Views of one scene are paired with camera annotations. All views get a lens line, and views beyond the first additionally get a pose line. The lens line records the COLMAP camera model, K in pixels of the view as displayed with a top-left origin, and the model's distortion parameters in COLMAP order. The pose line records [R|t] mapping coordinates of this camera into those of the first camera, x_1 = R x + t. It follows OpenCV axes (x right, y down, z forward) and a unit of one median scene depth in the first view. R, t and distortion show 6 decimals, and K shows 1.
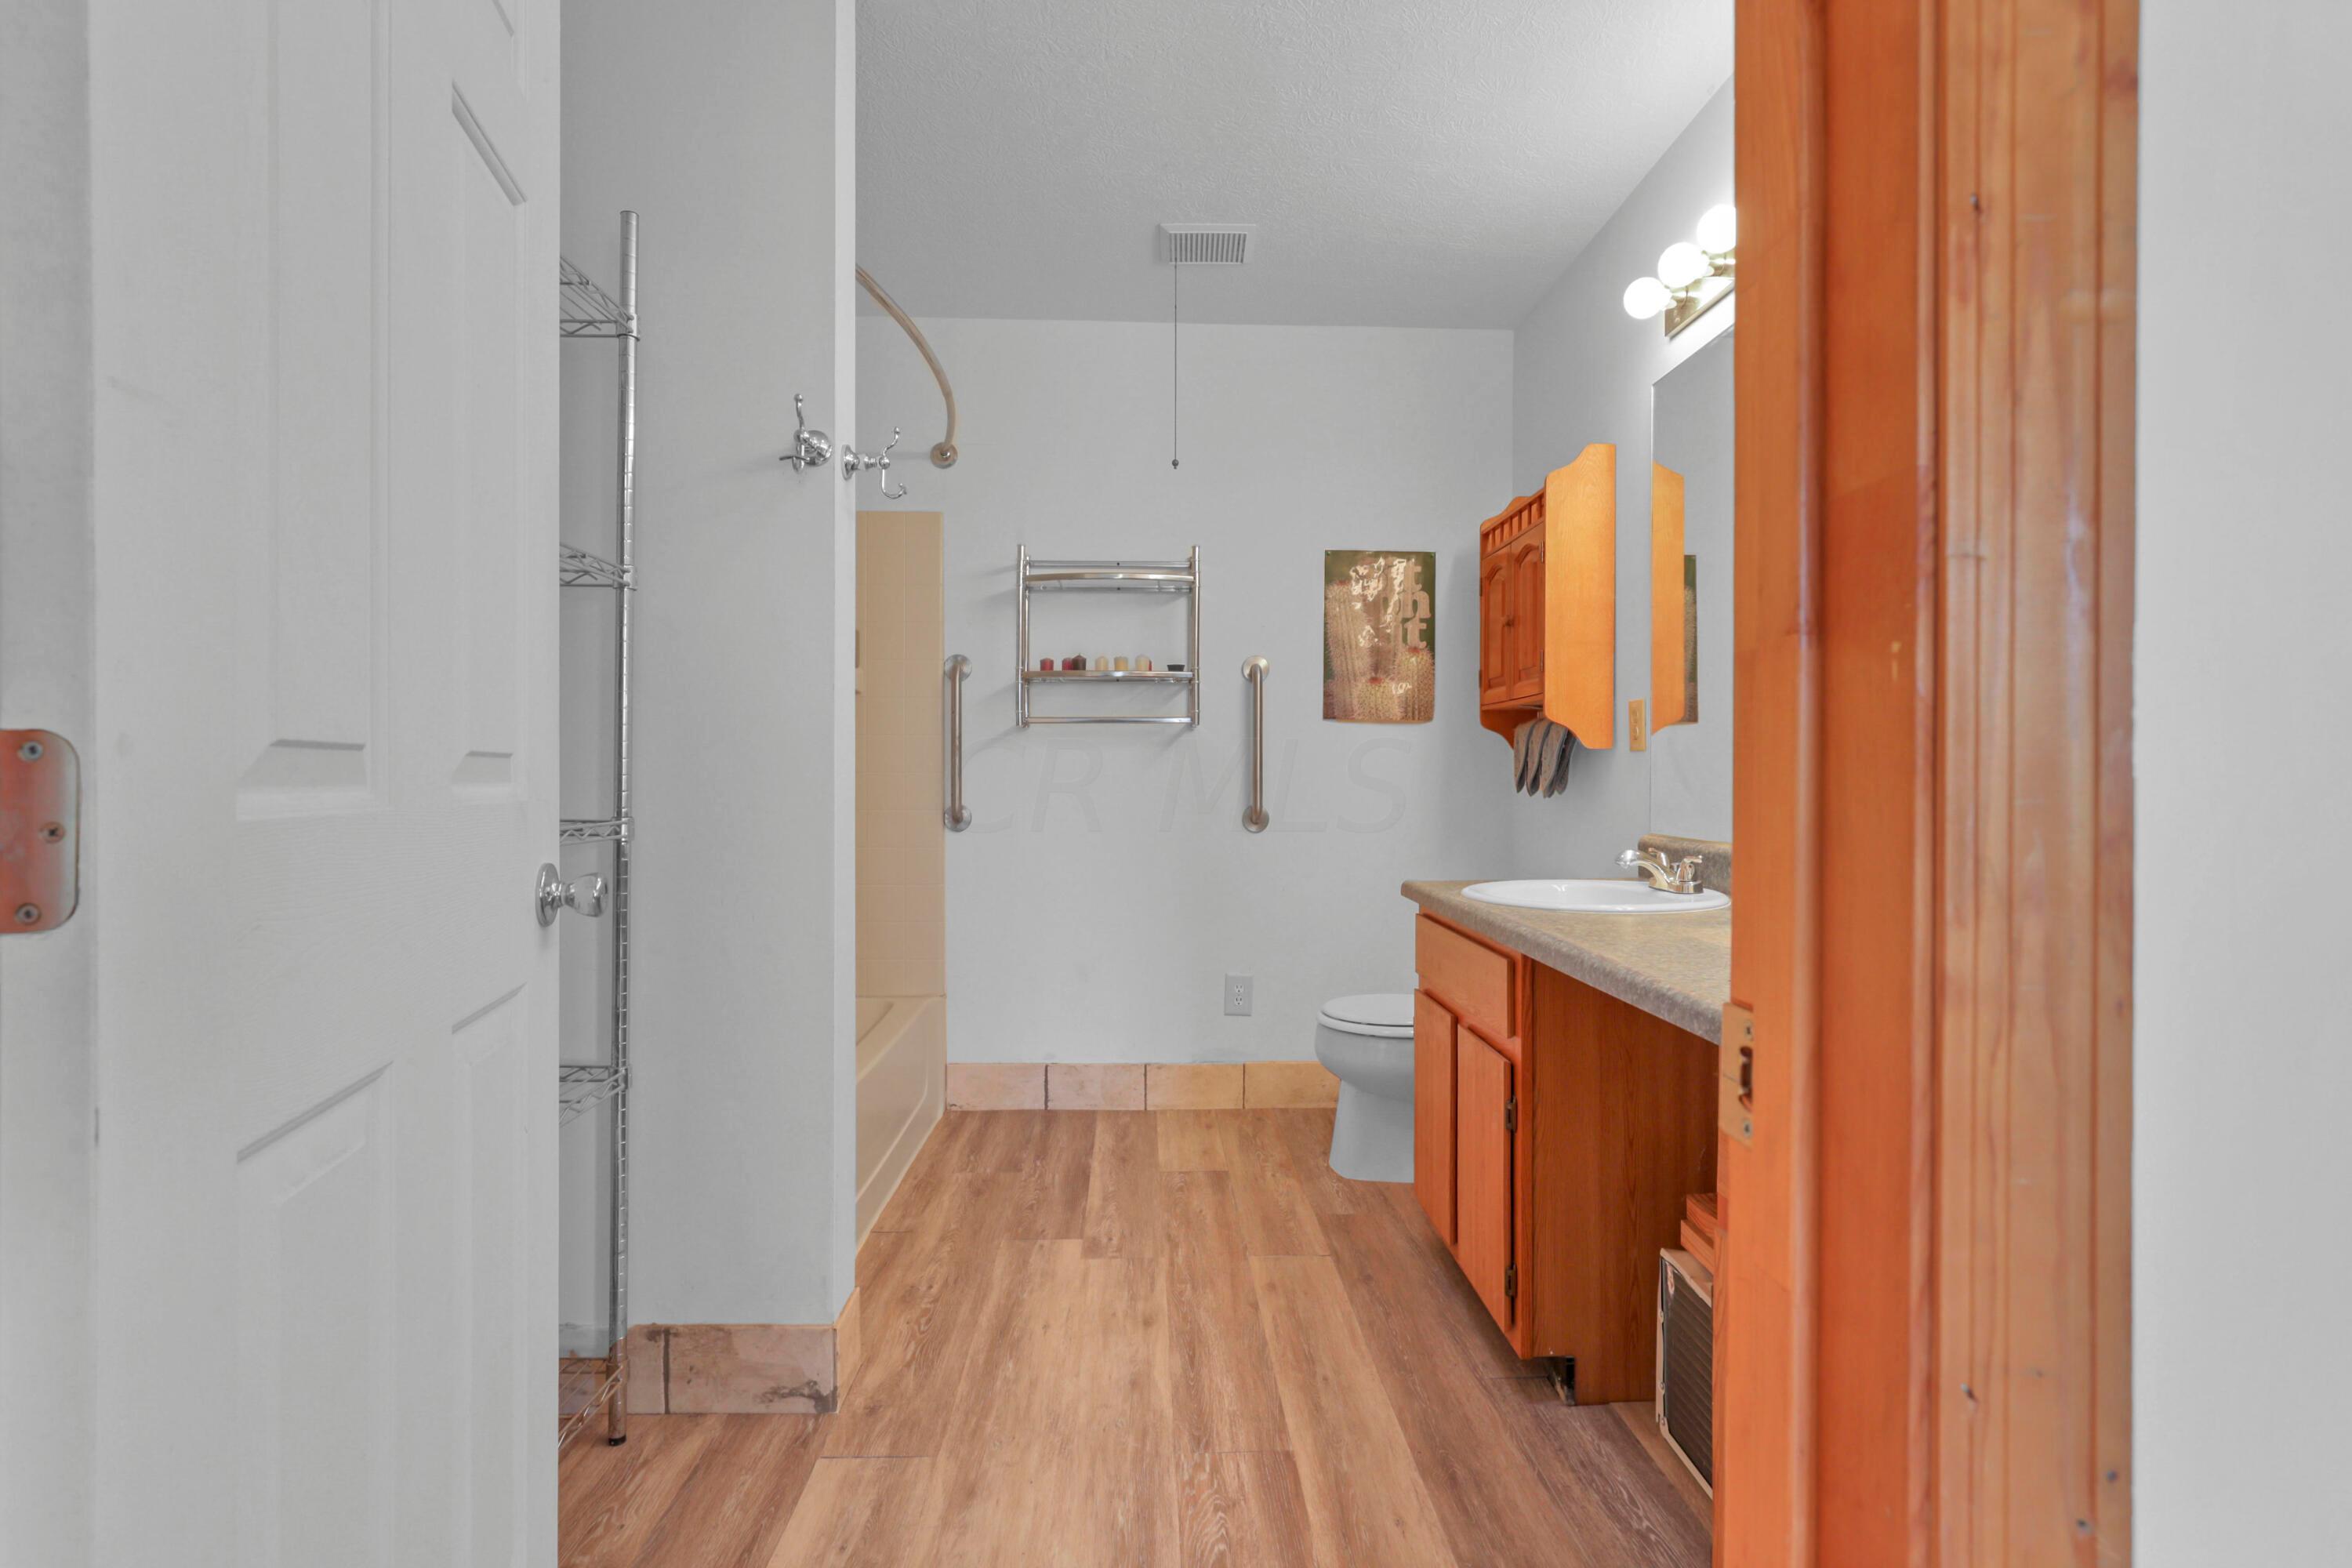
lens RADIAL K [[1104.2, 0, 1178.1], [0, 1104.2, 779.2], [0, 0, 1]] dist [-0.034540, -0.000793]
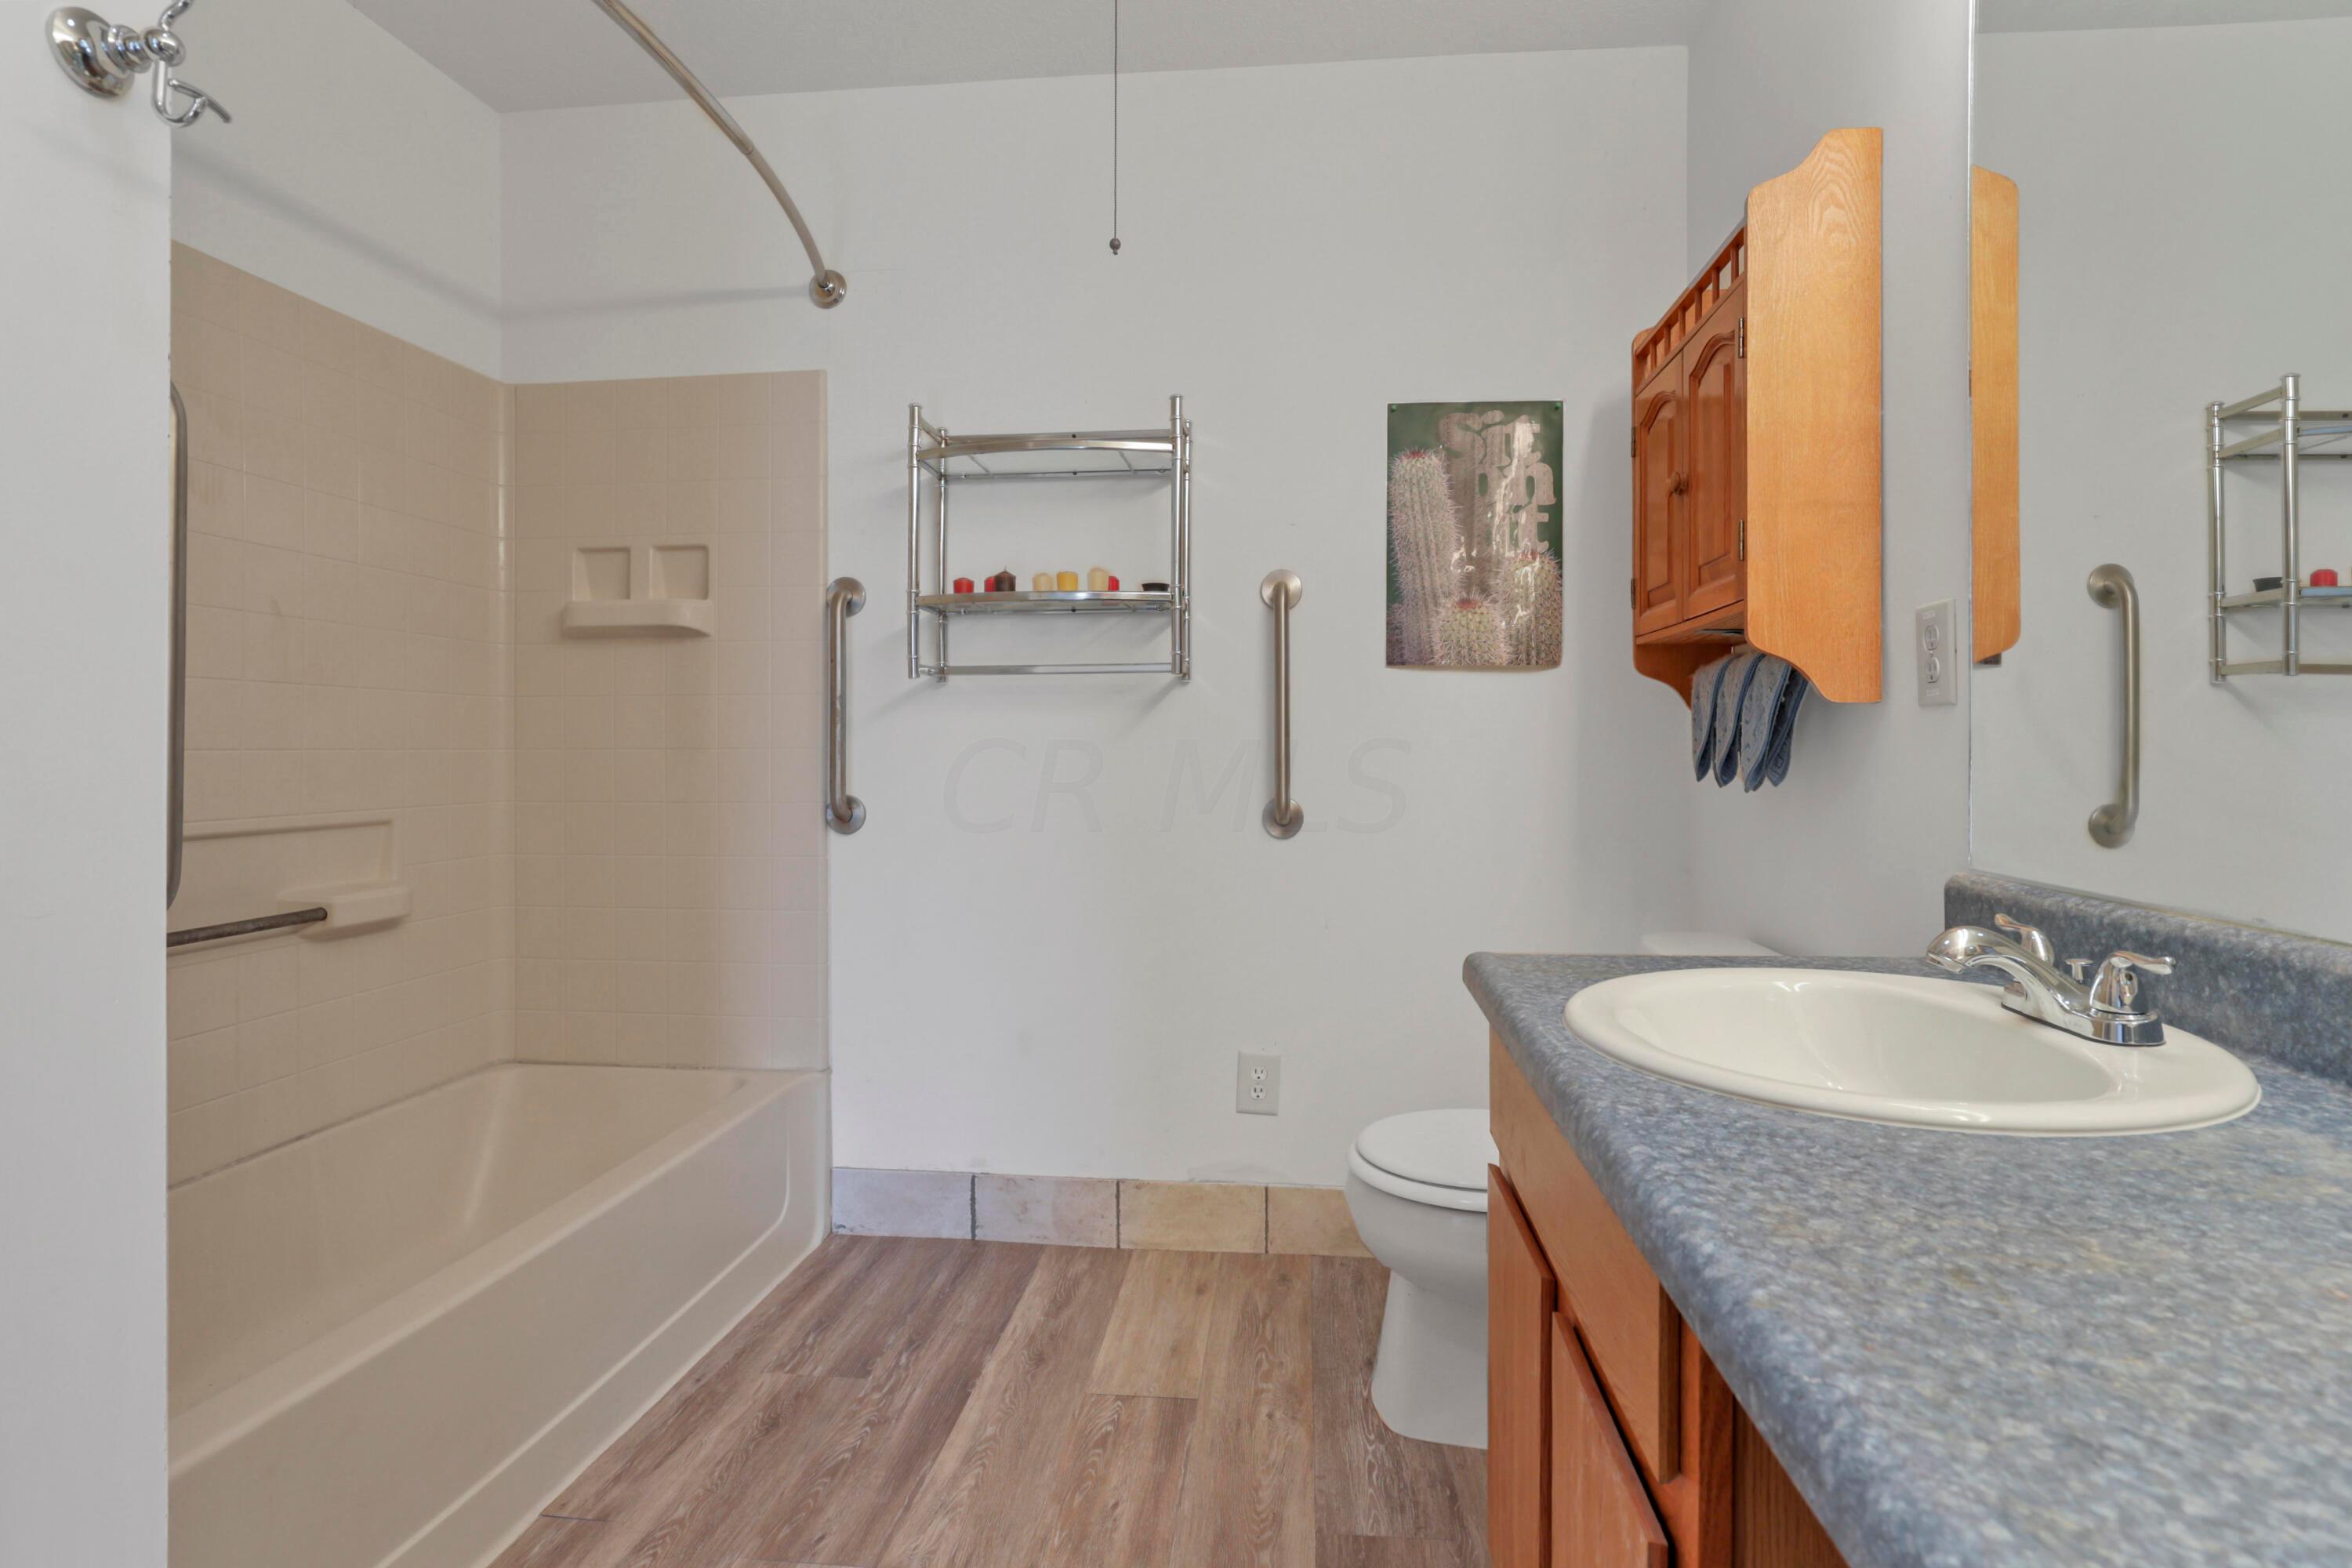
lens RADIAL K [[1104.2, 0, 1193.8], [0, 1104.2, 739.4], [0, 0, 1]] dist [-0.034540, -0.000793]
pose [[0.990044, 0.001297, -0.140754, 0.115332], [-0.003402, 0.999886, -0.014717, -0.000593], [0.140719, 0.015049, 0.989935, 0.355326]]
